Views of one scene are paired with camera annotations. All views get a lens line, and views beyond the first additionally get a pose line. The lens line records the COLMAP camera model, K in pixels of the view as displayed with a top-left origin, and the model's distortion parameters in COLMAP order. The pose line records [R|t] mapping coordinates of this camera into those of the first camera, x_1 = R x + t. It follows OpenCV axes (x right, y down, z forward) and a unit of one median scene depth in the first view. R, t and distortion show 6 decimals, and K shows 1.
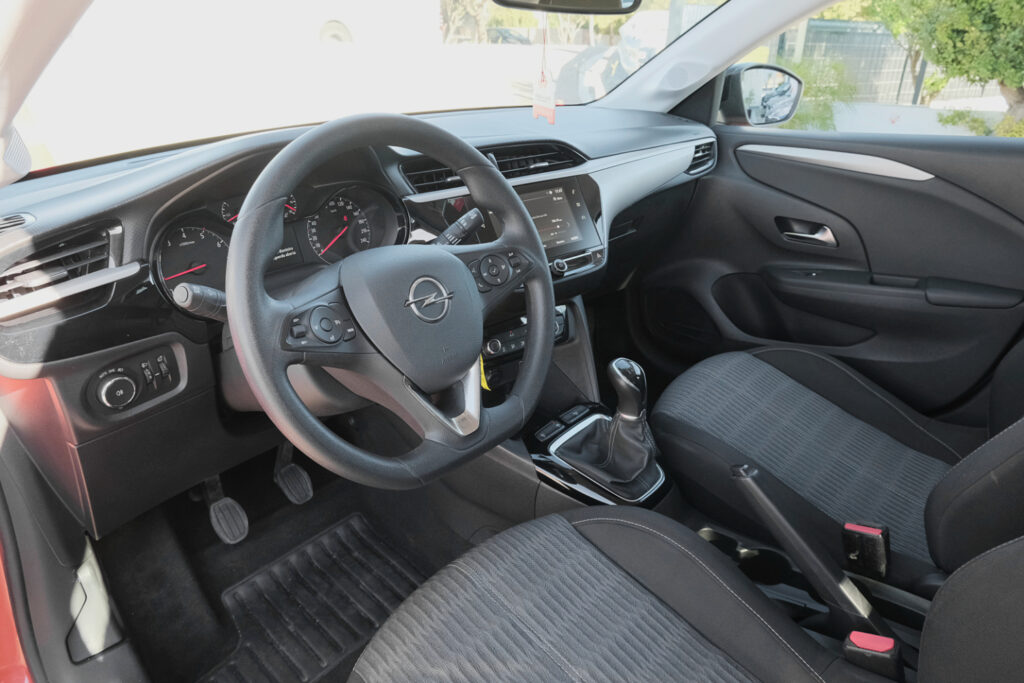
lens RADIAL K [[646.2, 0, 512.0], [0, 646.2, 341.5], [0, 0, 1]] dist [0.001109, 0.017529]
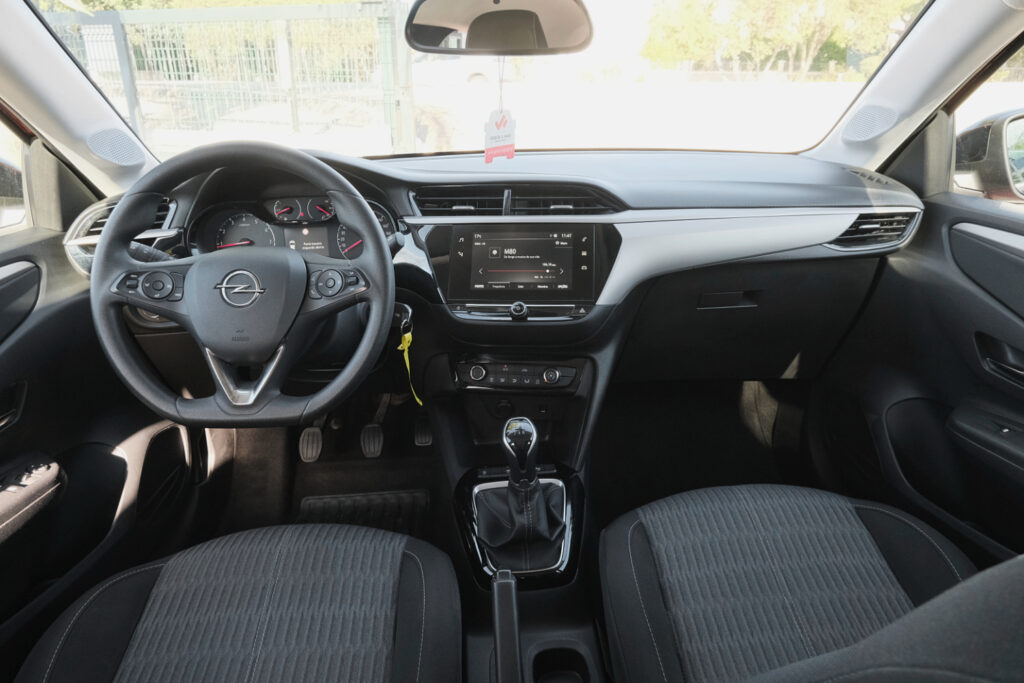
lens RADIAL K [[646.2, 0, 512.0], [0, 646.2, 341.5], [0, 0, 1]] dist [0.001109, 0.017529]
pose [[0.731881, 0.253173, -0.632656, 0.661659], [-0.281497, 0.957829, 0.057653, -0.116716], [0.620572, 0.135895, 0.772284, 0.236349]]
